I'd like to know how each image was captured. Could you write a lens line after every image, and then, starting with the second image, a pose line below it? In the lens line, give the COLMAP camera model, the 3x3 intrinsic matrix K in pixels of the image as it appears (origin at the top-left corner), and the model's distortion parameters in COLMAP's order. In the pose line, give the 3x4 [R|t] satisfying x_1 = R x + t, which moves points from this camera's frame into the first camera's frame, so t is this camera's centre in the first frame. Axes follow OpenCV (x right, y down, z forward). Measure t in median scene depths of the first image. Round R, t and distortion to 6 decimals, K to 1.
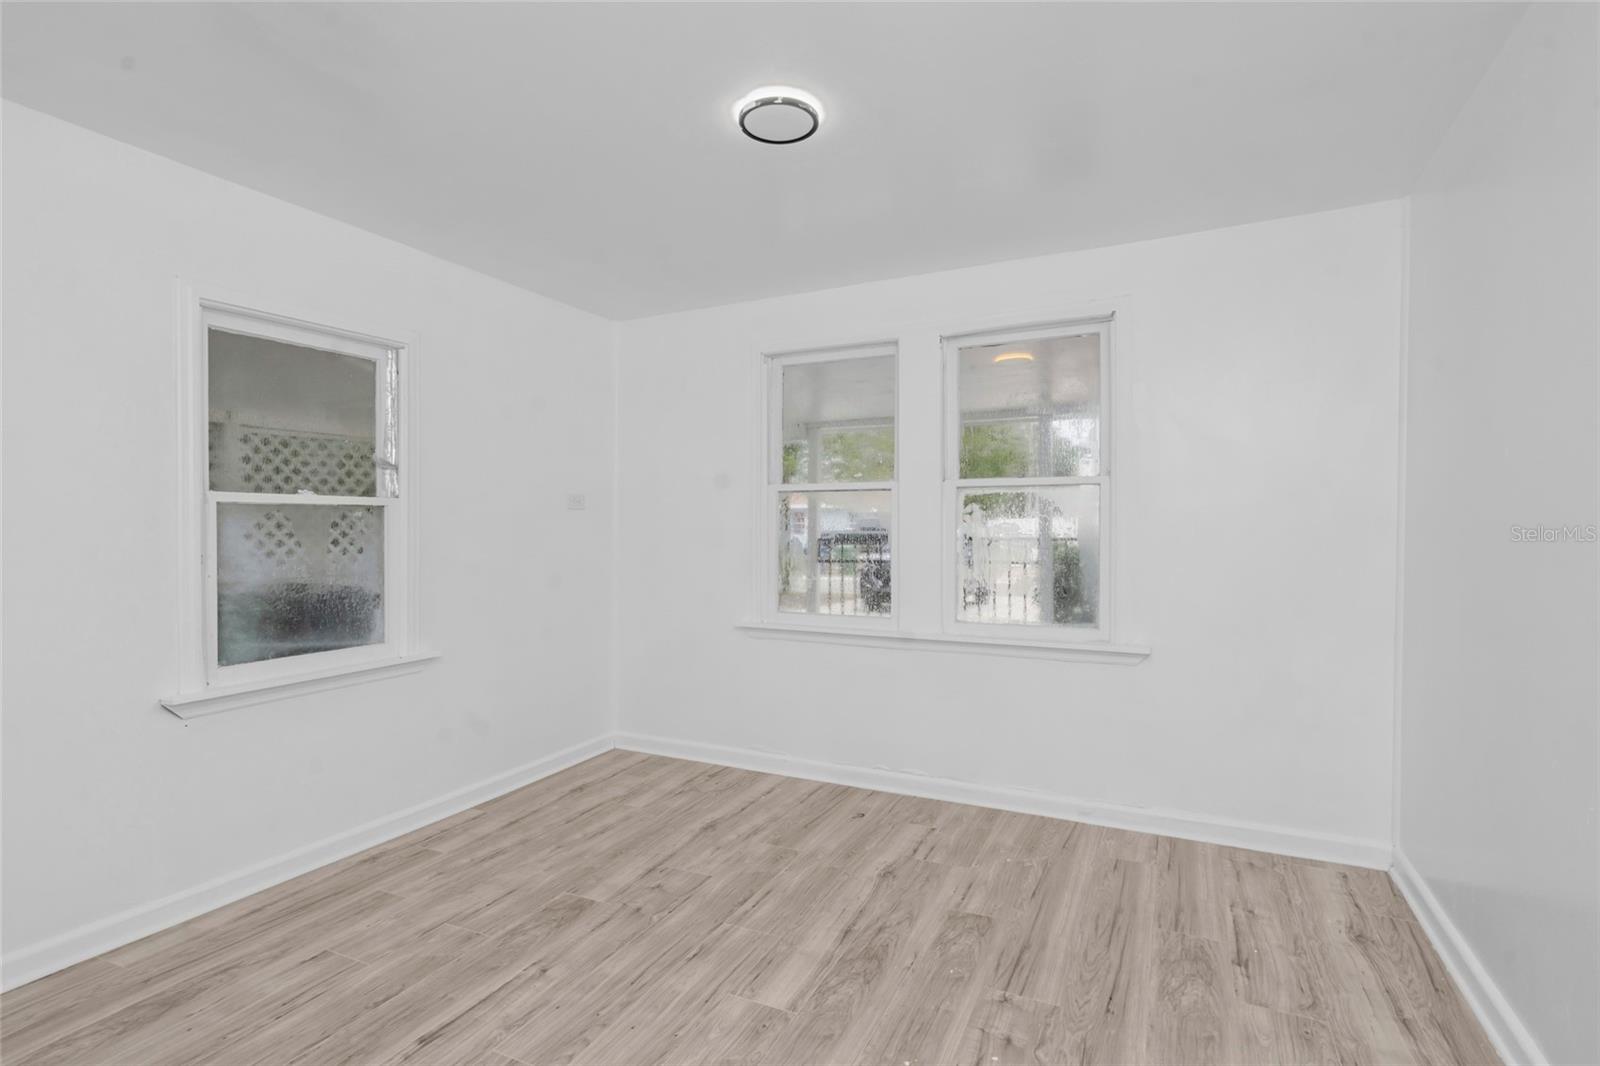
lens RADIAL K [[799.4, 0, 789.3], [0, 799.4, 531.8], [0, 0, 1]] dist [0.002724, 0.001142]
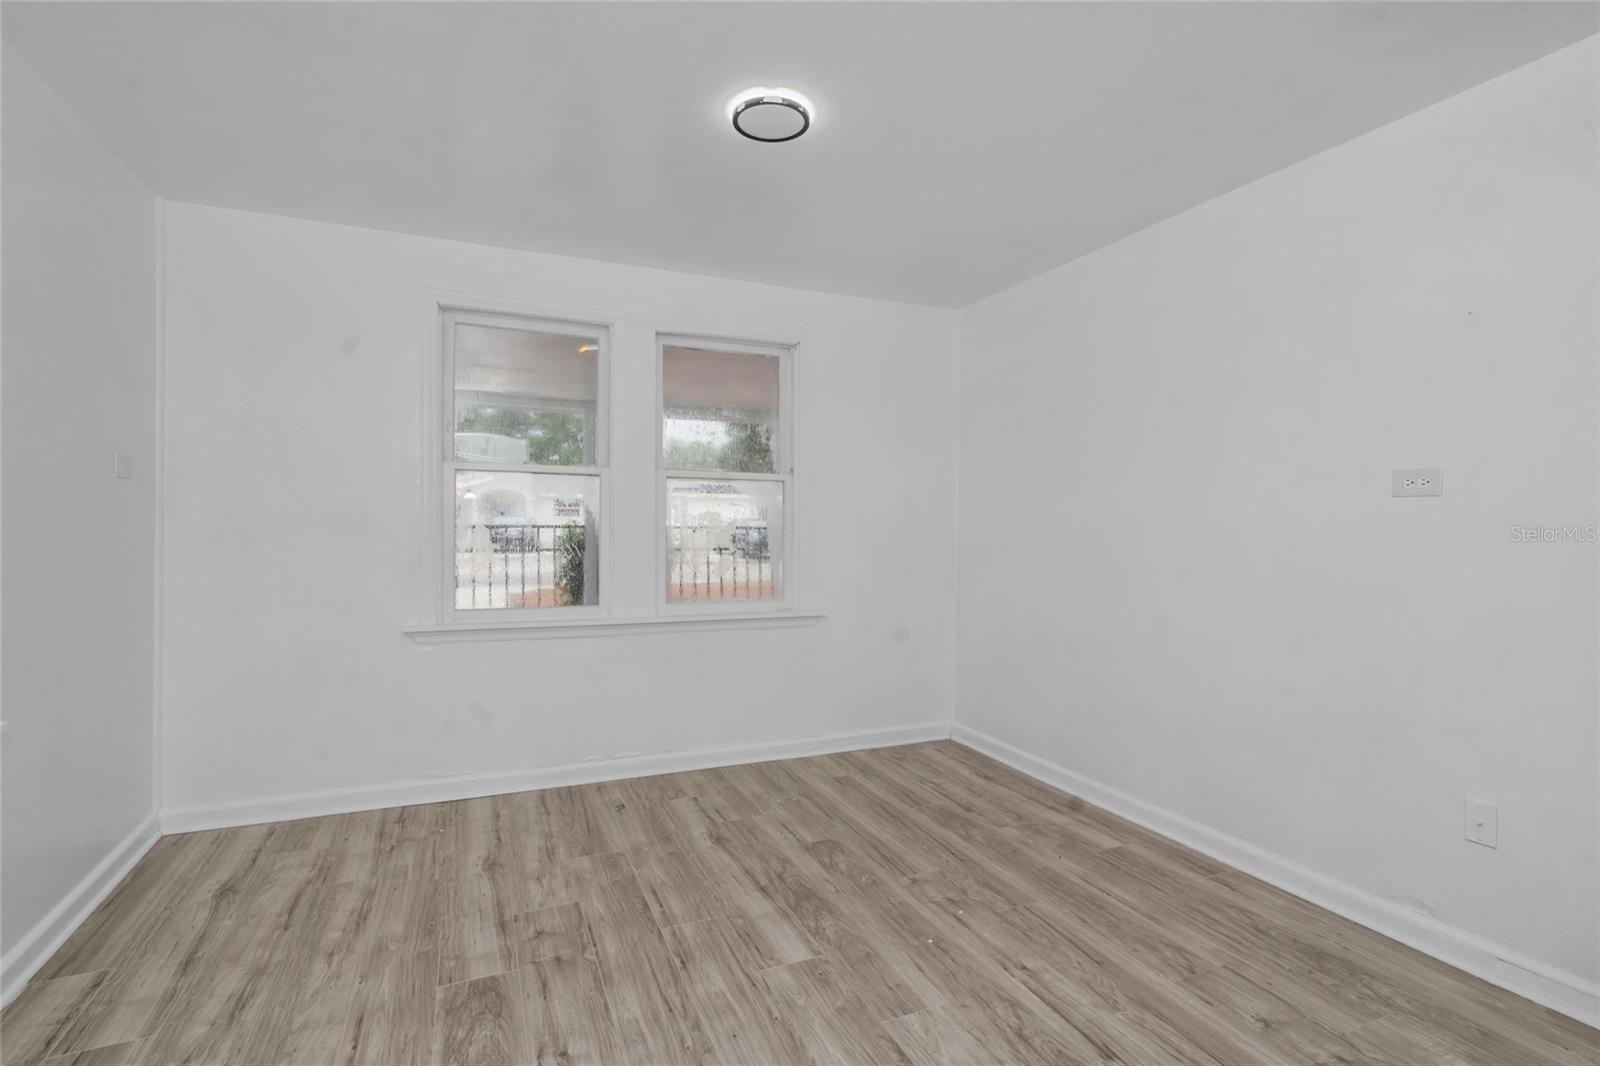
lens RADIAL K [[788.9, 0, 840.3], [0, 788.9, 515.4], [0, 0, 1]] dist [0.002091, 0.000056]
pose [[0.628052, 0.012398, 0.778073, -0.575030], [-0.003762, 0.999910, -0.012896, 0.010871], [-0.778162, 0.005173, 0.628042, 0.211224]]
